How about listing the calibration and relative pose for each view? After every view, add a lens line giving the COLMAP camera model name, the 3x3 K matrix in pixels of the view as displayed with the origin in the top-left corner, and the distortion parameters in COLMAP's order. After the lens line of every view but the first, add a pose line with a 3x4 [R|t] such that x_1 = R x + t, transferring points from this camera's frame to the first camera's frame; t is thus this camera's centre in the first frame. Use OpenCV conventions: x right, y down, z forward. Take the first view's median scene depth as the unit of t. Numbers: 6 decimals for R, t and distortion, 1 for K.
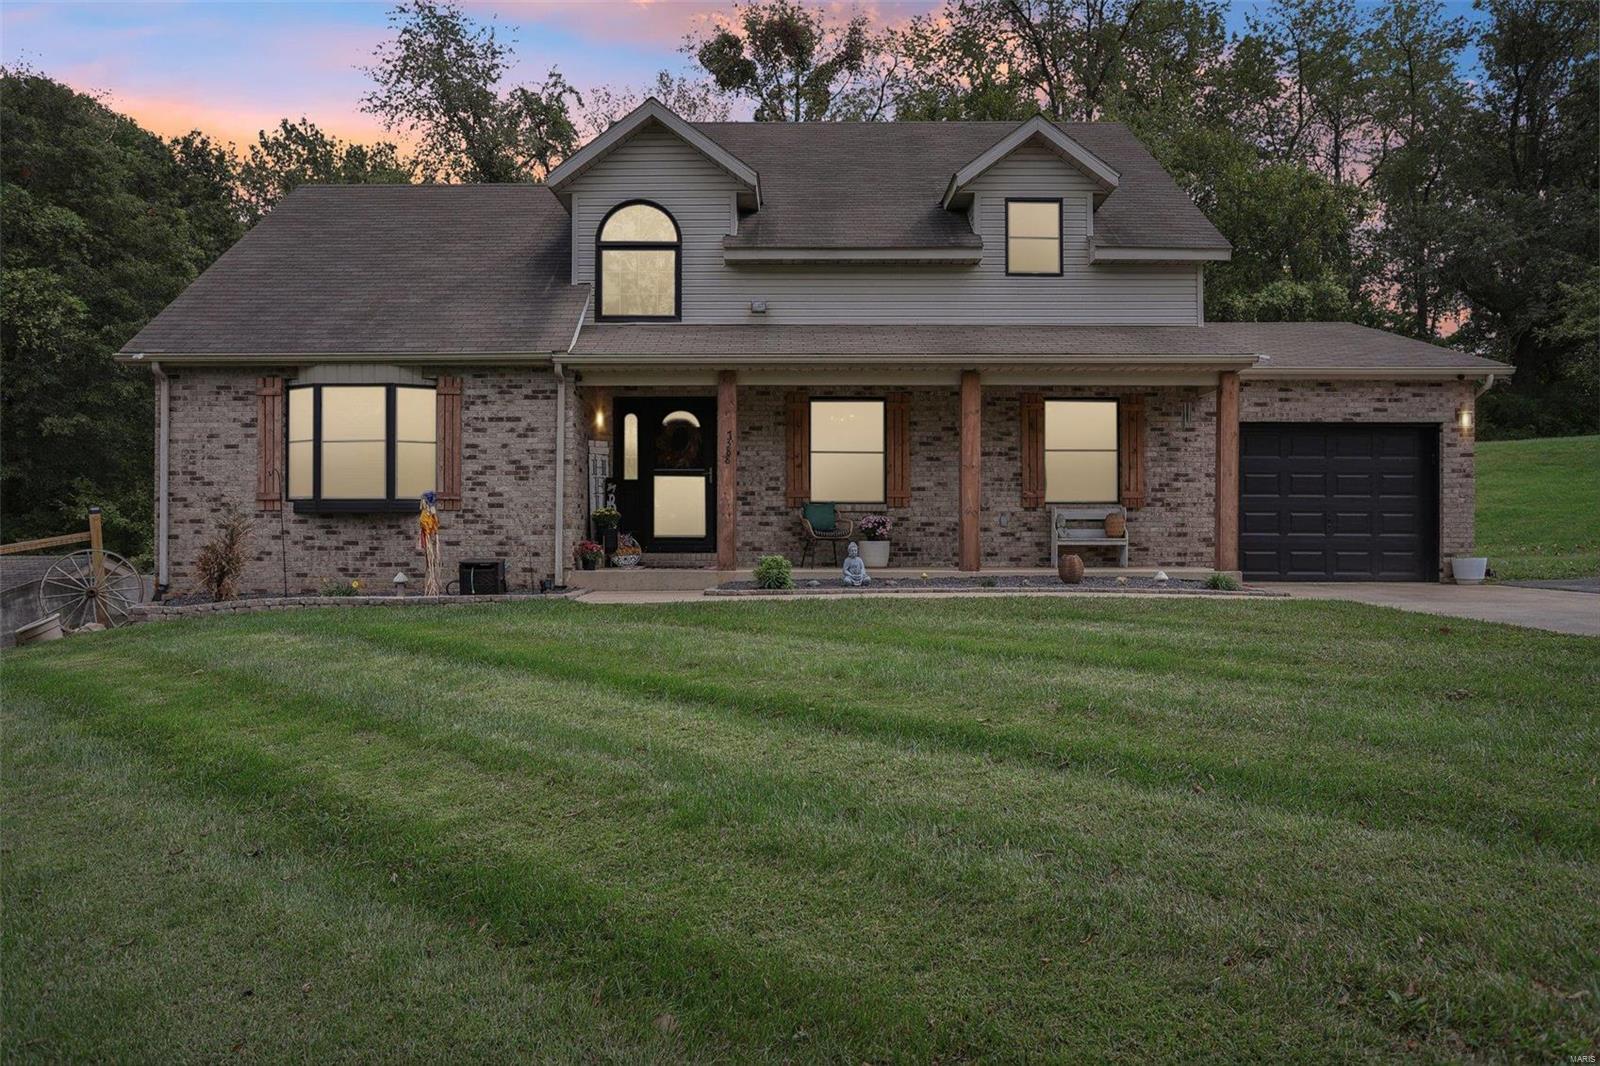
lens RADIAL K [[1156.2, 0, 801.0], [0, 1156.2, 531.6], [0, 0, 1]] dist [-0.009883, -0.000521]
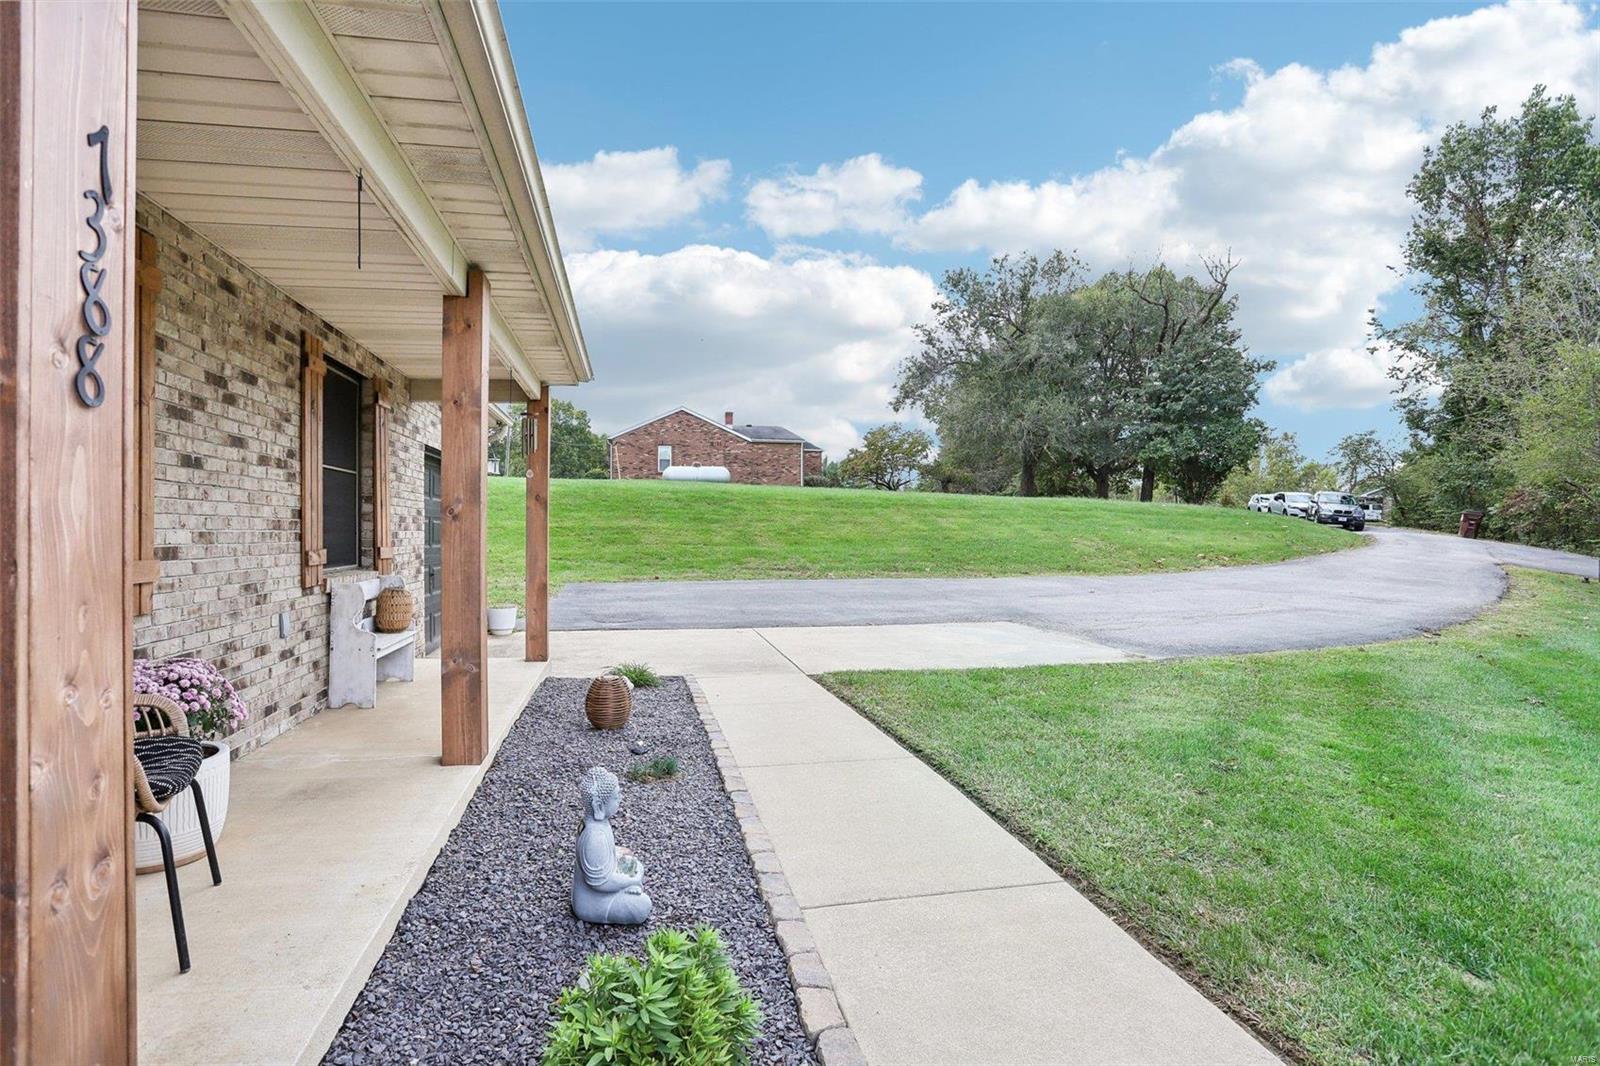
lens RADIAL K [[805.9, 0, 776.3], [0, 805.9, 533.5], [0, 0, 1]] dist [-0.039041, 0.007097]
pose [[-0.187525, -0.005190, 0.982246, -0.141281], [-0.001906, 0.999986, 0.004920, -0.043645], [-0.982258, -0.000949, -0.187532, 0.878119]]
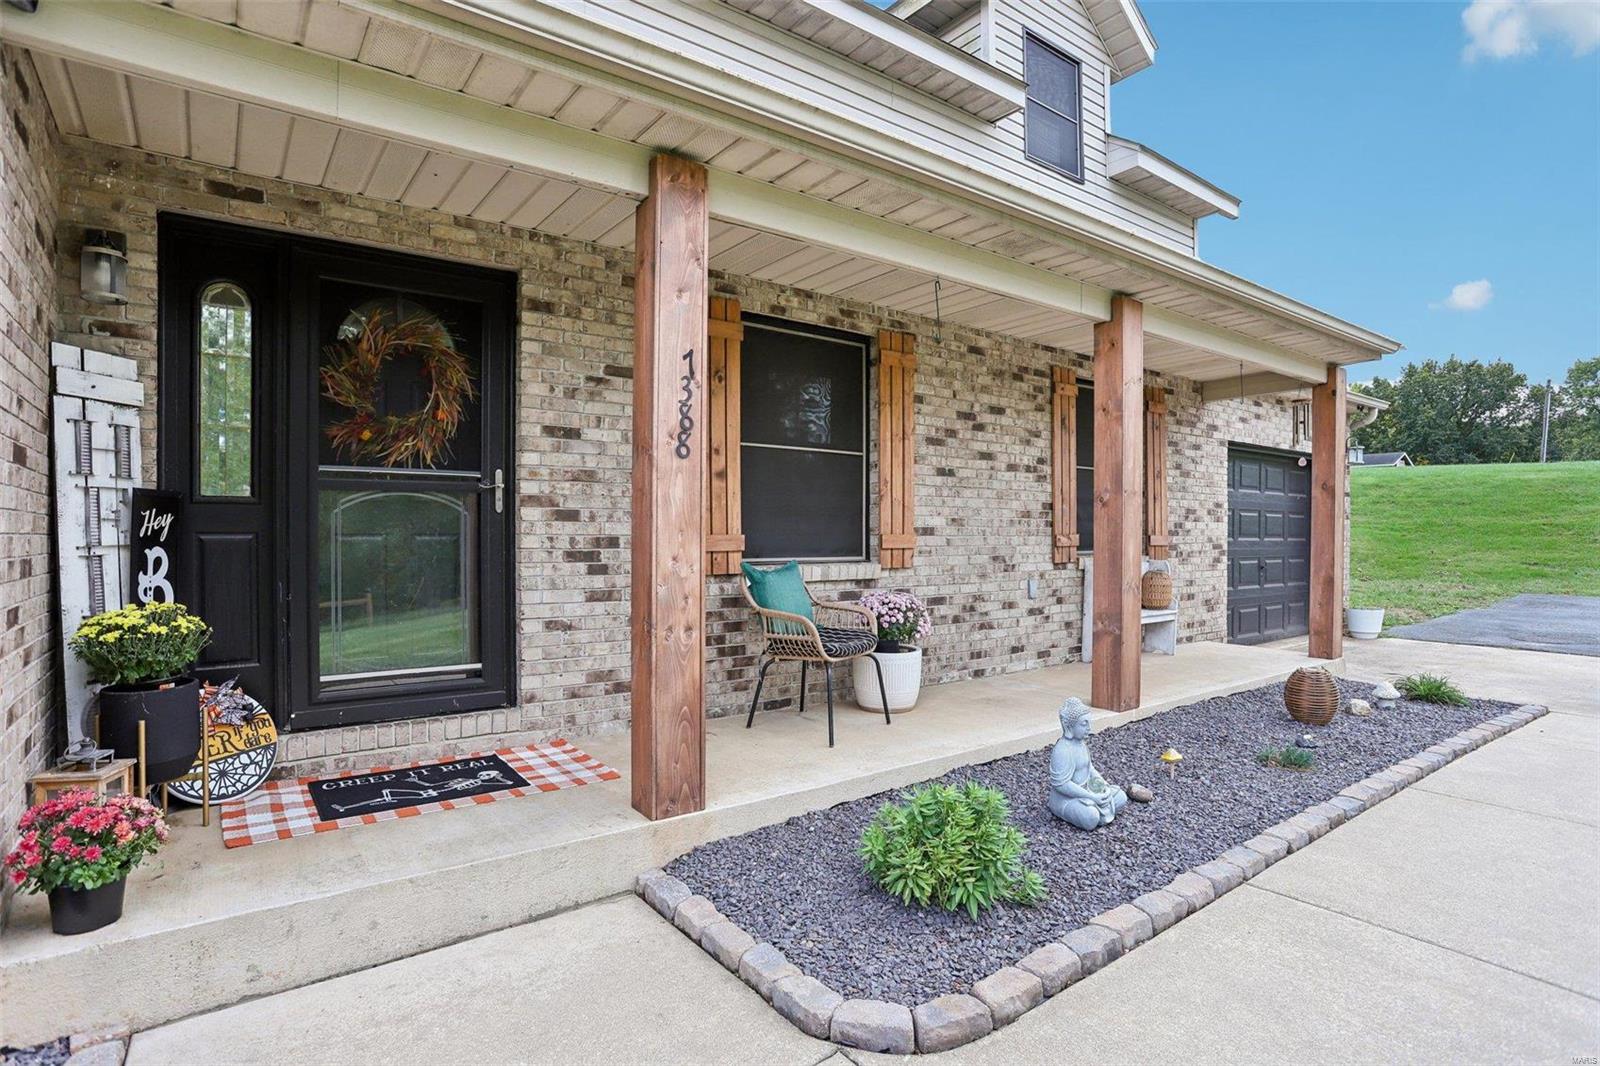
lens RADIAL K [[805.9, 0, 775.9], [0, 805.9, 530.3], [0, 0, 1]] dist [-0.039041, 0.007097]
pose [[0.804645, 0.001240, 0.593755, -0.156977], [-0.003012, 0.999993, 0.001993, -0.037702], [-0.593749, -0.003392, 0.804643, 0.759442]]
